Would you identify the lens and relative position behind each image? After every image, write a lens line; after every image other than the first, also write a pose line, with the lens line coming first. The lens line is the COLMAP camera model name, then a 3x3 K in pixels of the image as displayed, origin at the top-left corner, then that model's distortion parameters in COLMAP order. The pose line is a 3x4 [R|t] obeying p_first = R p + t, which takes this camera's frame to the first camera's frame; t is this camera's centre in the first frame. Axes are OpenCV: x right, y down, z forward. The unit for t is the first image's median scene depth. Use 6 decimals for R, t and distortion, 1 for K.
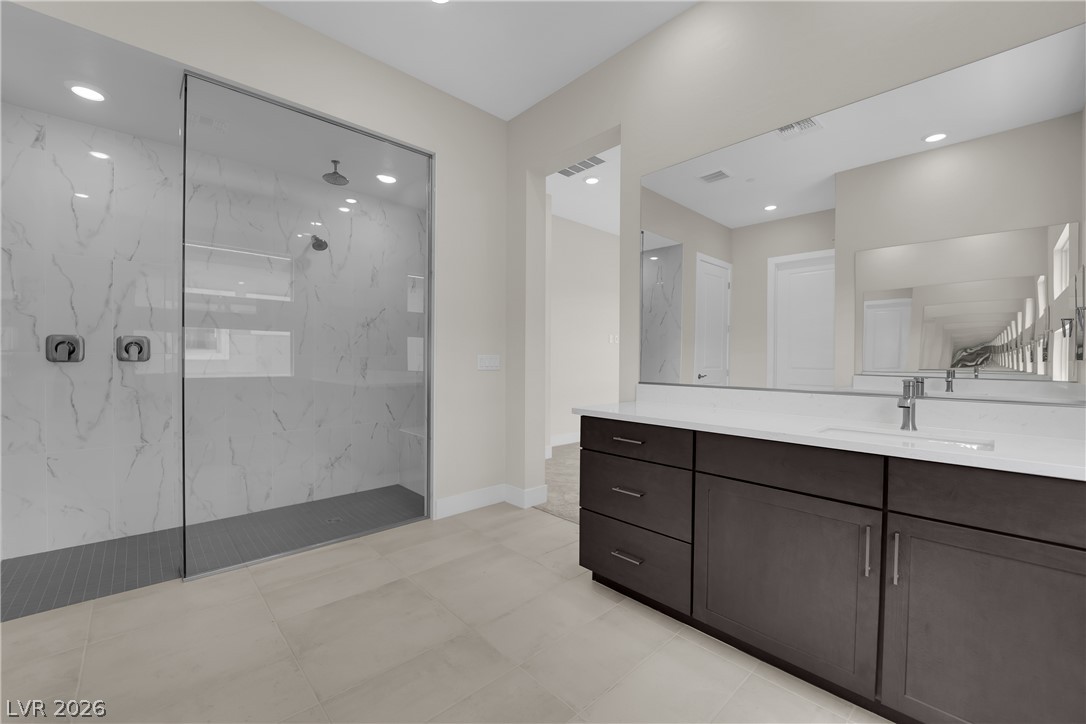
lens RADIAL K [[436.7, 0, 539.9], [0, 436.7, 362.0], [0, 0, 1]] dist [-0.020191, 0.000200]
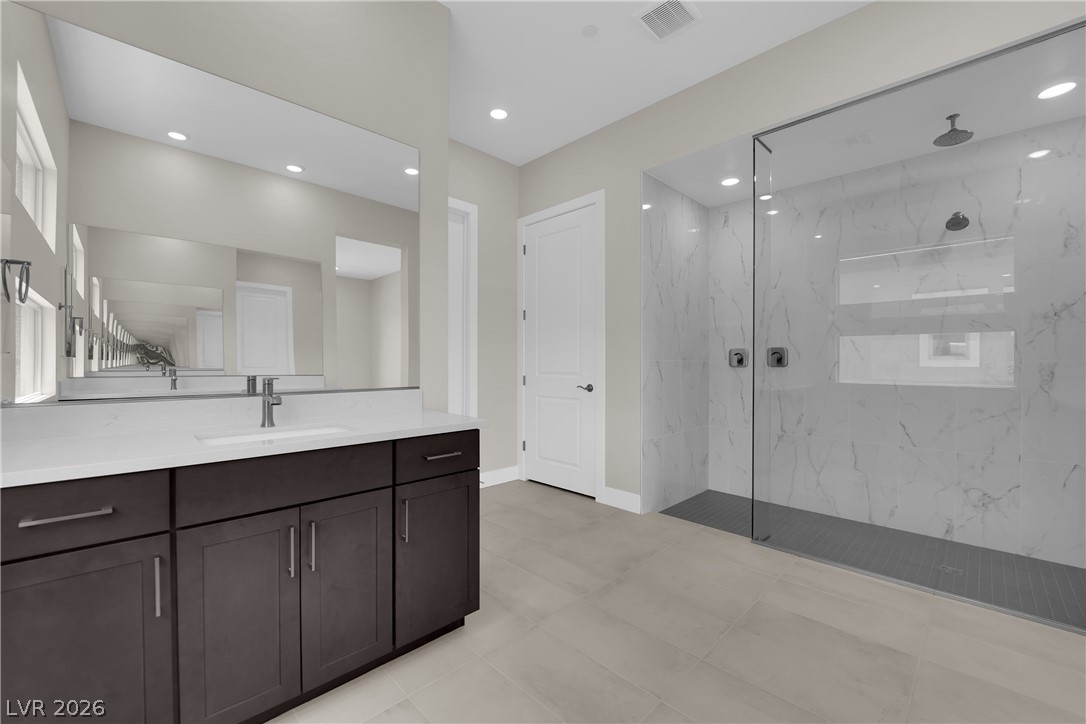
lens RADIAL K [[436.7, 0, 539.9], [0, 436.7, 362.0], [0, 0, 1]] dist [-0.020191, 0.000200]
pose [[0.025761, -0.007804, -0.999638, 0.277135], [-0.011267, 0.999904, -0.008097, 0.001878], [0.999605, 0.011471, 0.025671, 0.223137]]
